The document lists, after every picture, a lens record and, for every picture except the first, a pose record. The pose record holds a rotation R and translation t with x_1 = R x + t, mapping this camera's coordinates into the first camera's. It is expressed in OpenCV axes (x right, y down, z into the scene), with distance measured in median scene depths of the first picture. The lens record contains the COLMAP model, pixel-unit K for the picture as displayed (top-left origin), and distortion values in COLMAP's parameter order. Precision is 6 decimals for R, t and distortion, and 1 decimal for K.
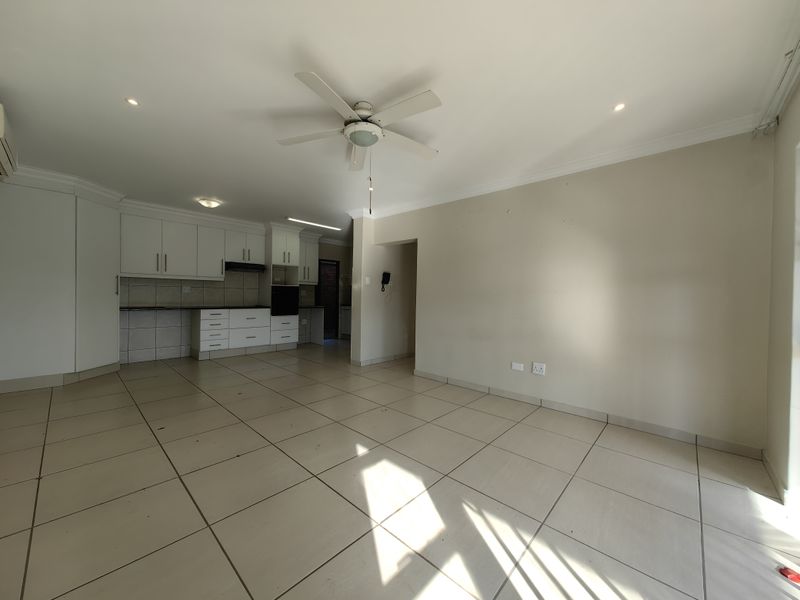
lens RADIAL K [[308.8, 0, 401.4], [0, 308.8, 298.0], [0, 0, 1]] dist [0.003041, 0.000359]
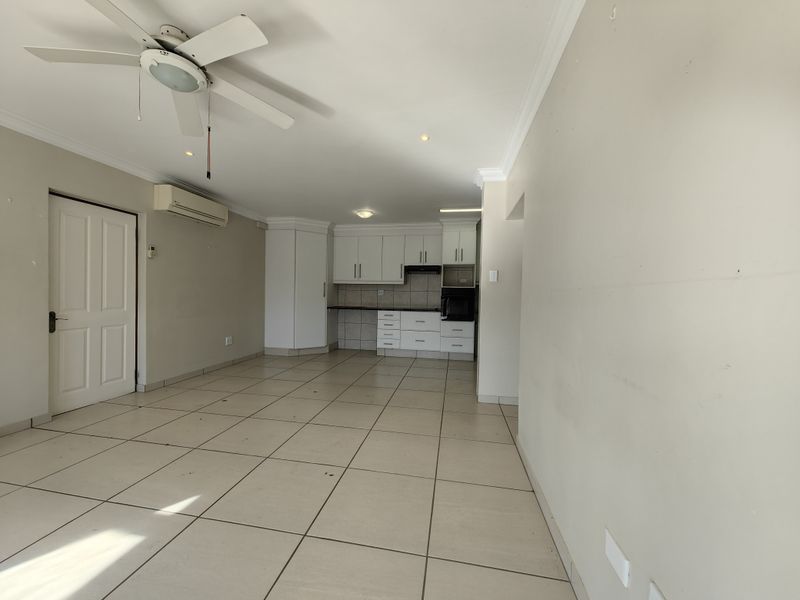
lens RADIAL K [[308.8, 0, 394.8], [0, 308.8, 299.1], [0, 0, 1]] dist [0.003041, 0.000359]
pose [[0.519610, 0.006059, -0.854382, 0.323543], [-0.014114, 0.999899, -0.001493, -0.002658], [0.854287, 0.012834, 0.519643, 0.446354]]
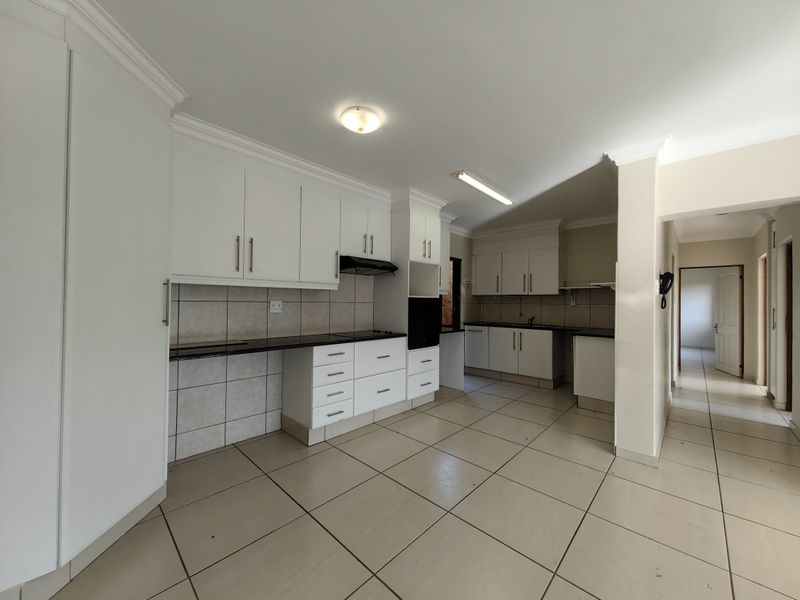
lens RADIAL K [[308.8, 0, 398.1], [0, 308.8, 298.2], [0, 0, 1]] dist [0.003041, 0.000359]
pose [[0.999871, -0.005266, -0.015197, -0.477542], [0.004960, 0.999786, -0.020063, -0.030274], [0.015300, 0.019985, 0.999683, 0.467033]]
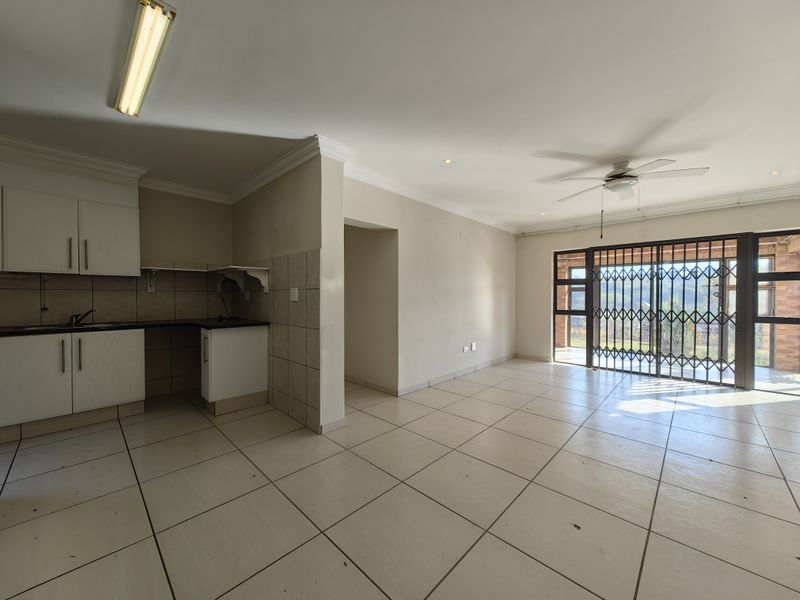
lens RADIAL K [[308.8, 0, 399.4], [0, 308.8, 297.0], [0, 0, 1]] dist [0.003041, 0.000359]
pose [[0.021795, -0.026946, 0.999399, -0.634728], [0.004146, 0.999631, 0.026862, -0.029585], [-0.999754, 0.003558, 0.021899, 0.809951]]
